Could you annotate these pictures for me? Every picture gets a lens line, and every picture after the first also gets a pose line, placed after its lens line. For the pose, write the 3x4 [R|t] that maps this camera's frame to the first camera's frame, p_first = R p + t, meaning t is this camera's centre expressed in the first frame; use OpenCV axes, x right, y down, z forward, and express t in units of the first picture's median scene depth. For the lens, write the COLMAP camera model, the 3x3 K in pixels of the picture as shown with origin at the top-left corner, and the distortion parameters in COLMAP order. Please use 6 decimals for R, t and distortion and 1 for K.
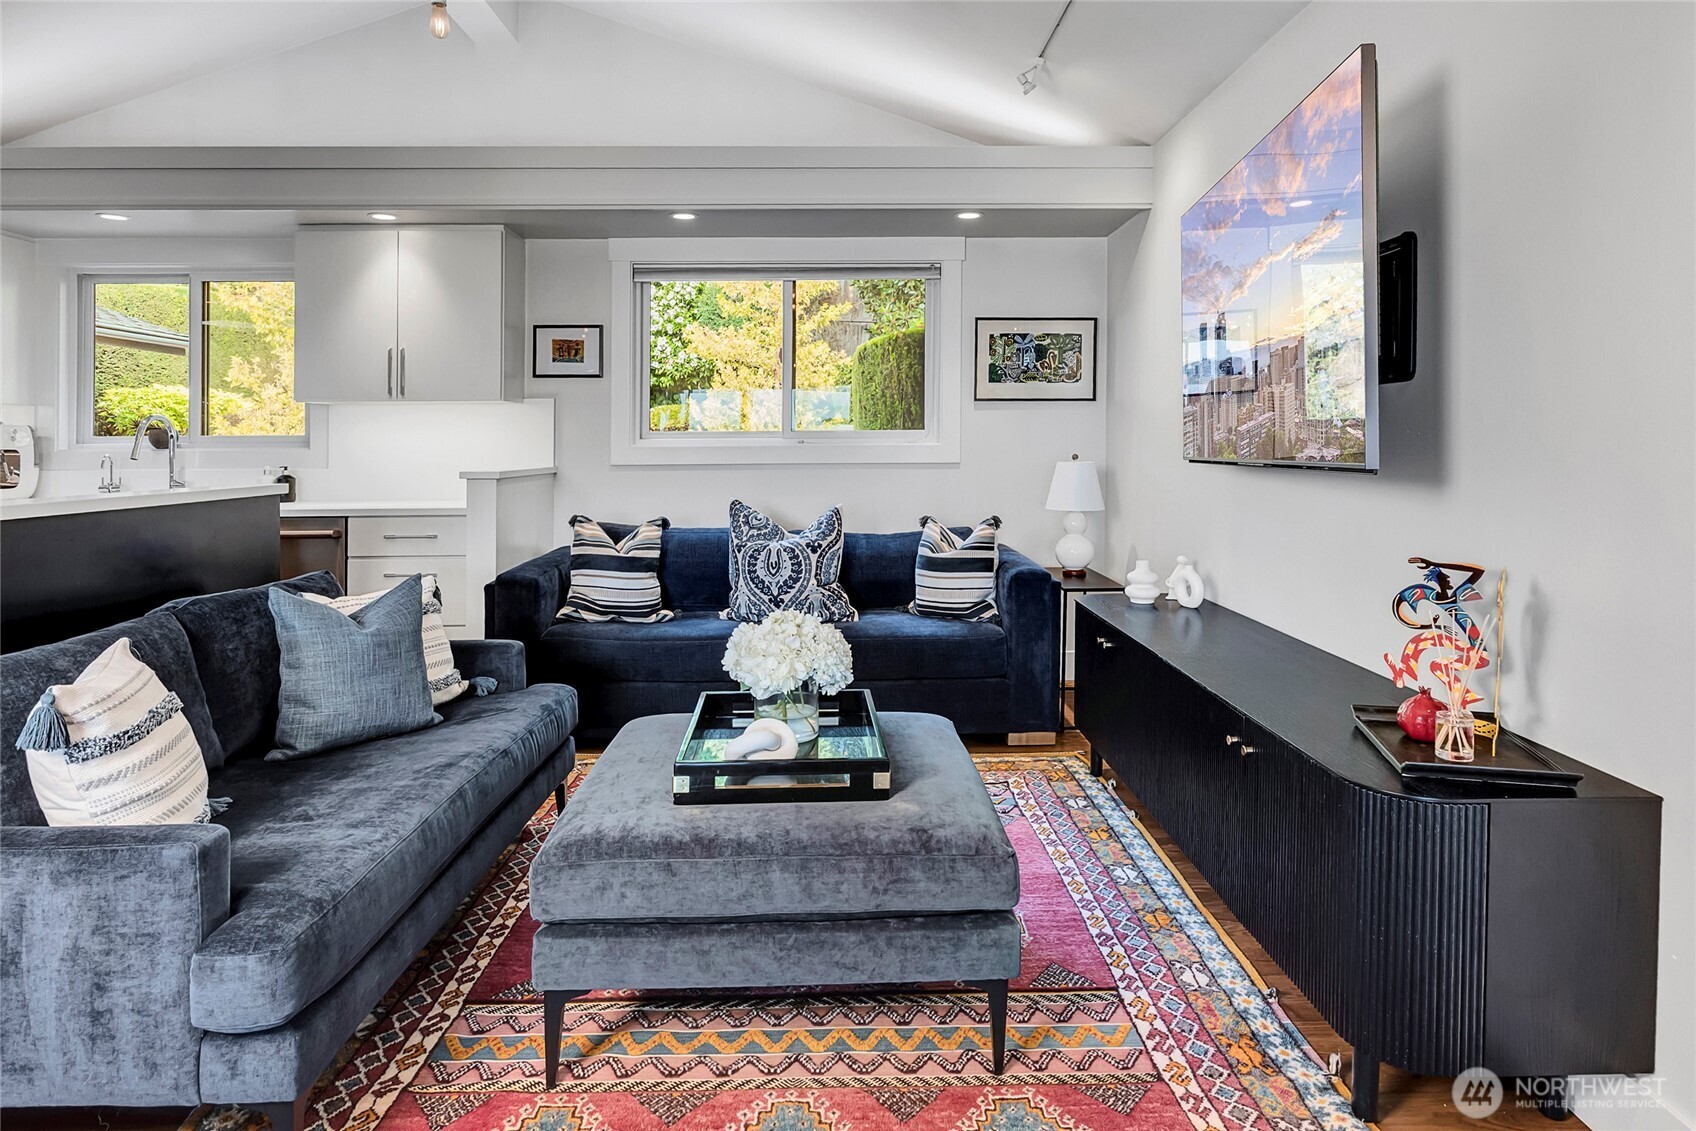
lens RADIAL K [[999.1, 0, 852.4], [0, 999.1, 449.7], [0, 0, 1]] dist [-0.004940, -0.001022]
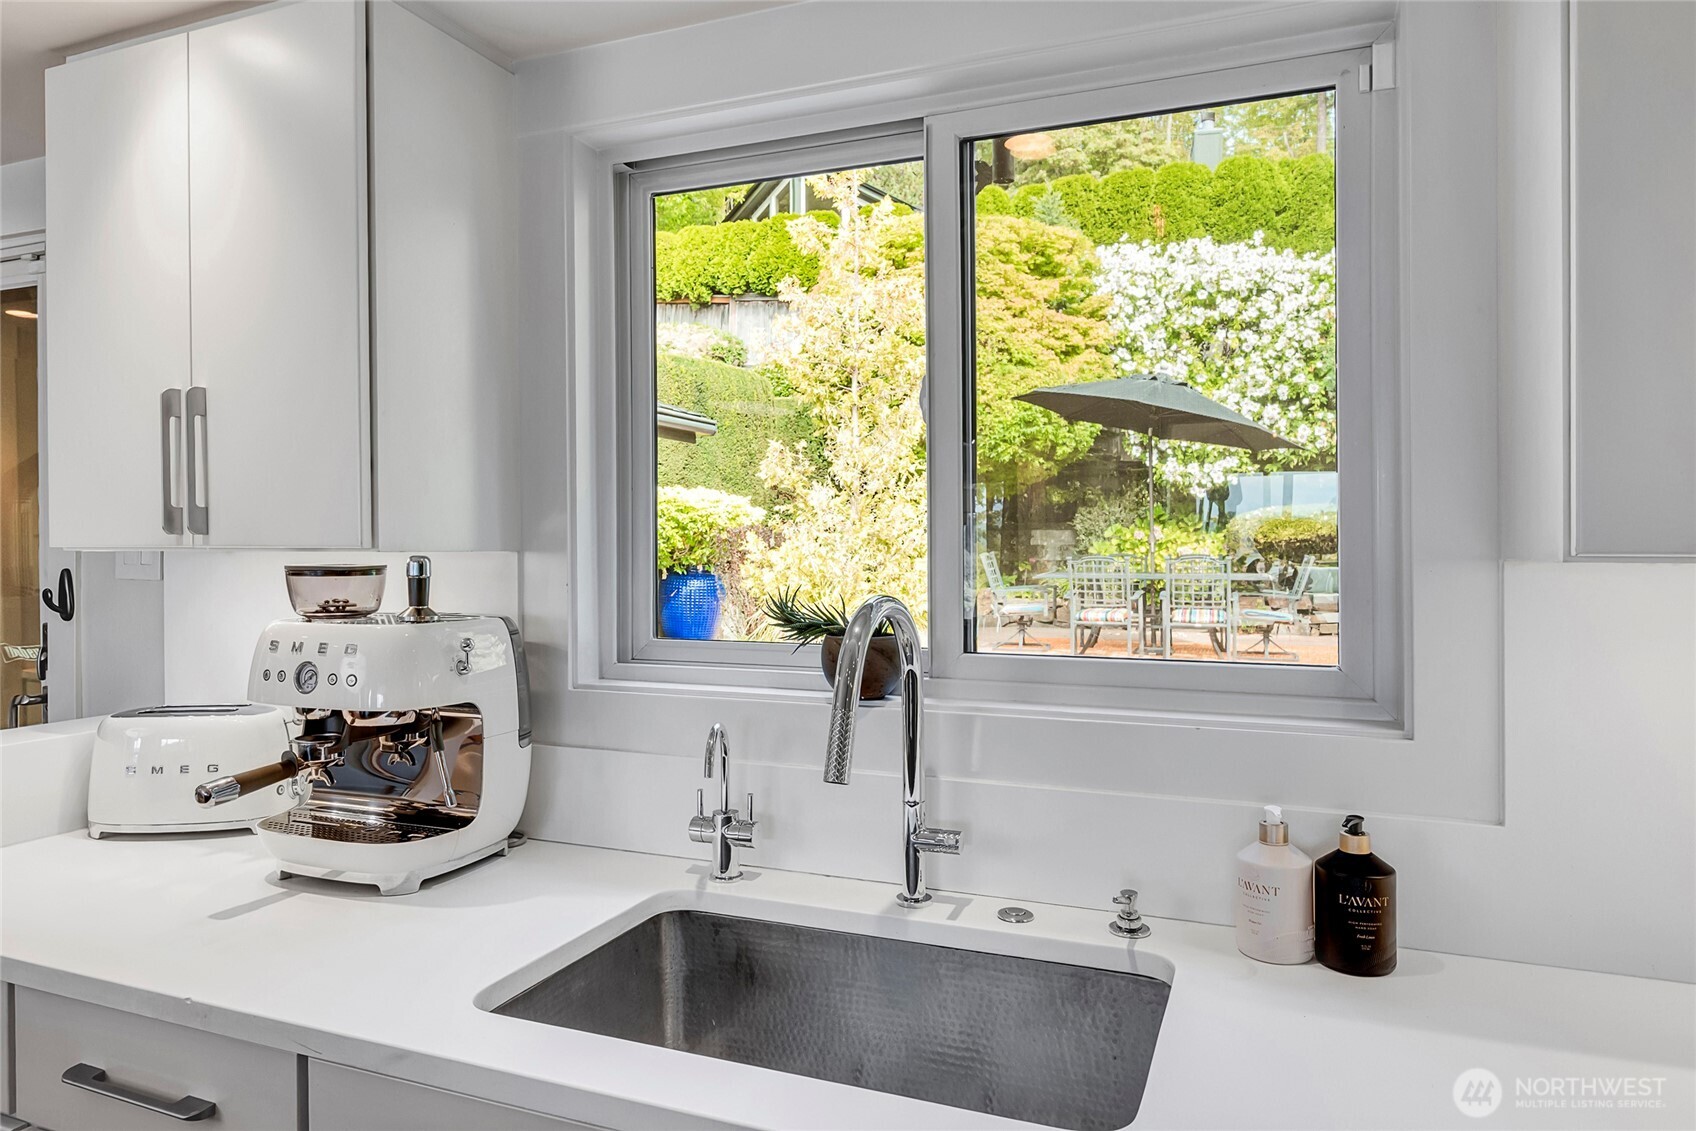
lens RADIAL K [[1094.3, 0, 846.4], [0, 1094.3, 617.4], [0, 0, 1]] dist [0.000691, 0.000366]
pose [[0.920802, 0.033472, -0.388591, -0.559705], [-0.009732, 0.997972, 0.062901, -0.045436], [0.389909, -0.054137, 0.919261, 0.683055]]
